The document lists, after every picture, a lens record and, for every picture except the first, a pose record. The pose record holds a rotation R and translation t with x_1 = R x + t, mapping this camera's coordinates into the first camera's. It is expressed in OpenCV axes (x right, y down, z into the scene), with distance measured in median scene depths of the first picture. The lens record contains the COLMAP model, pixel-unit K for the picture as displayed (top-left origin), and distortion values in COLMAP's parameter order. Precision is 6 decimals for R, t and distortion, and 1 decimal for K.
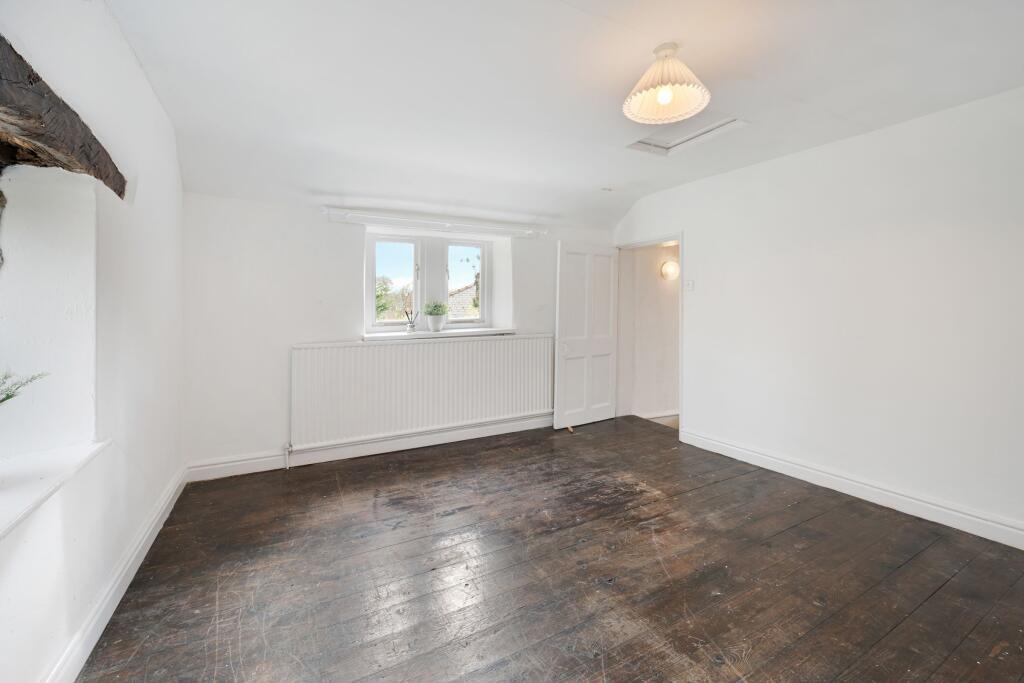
lens RADIAL K [[403.6, 0, 512.0], [0, 403.6, 341.5], [0, 0, 1]] dist [0.000568, 0.000021]
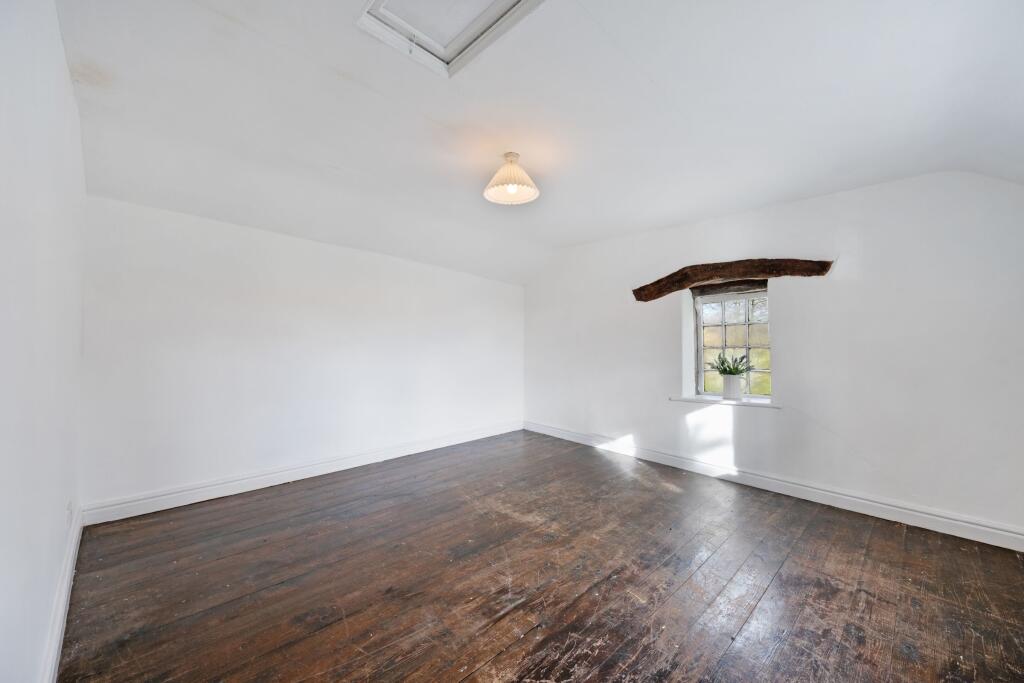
lens RADIAL K [[403.6, 0, 512.0], [0, 403.6, 341.5], [0, 0, 1]] dist [0.000568, 0.000021]
pose [[-0.963232, -0.011566, -0.268423, 0.554396], [-0.034145, 0.996242, 0.079604, -0.123676], [0.266494, 0.085843, -0.960006, 1.698318]]
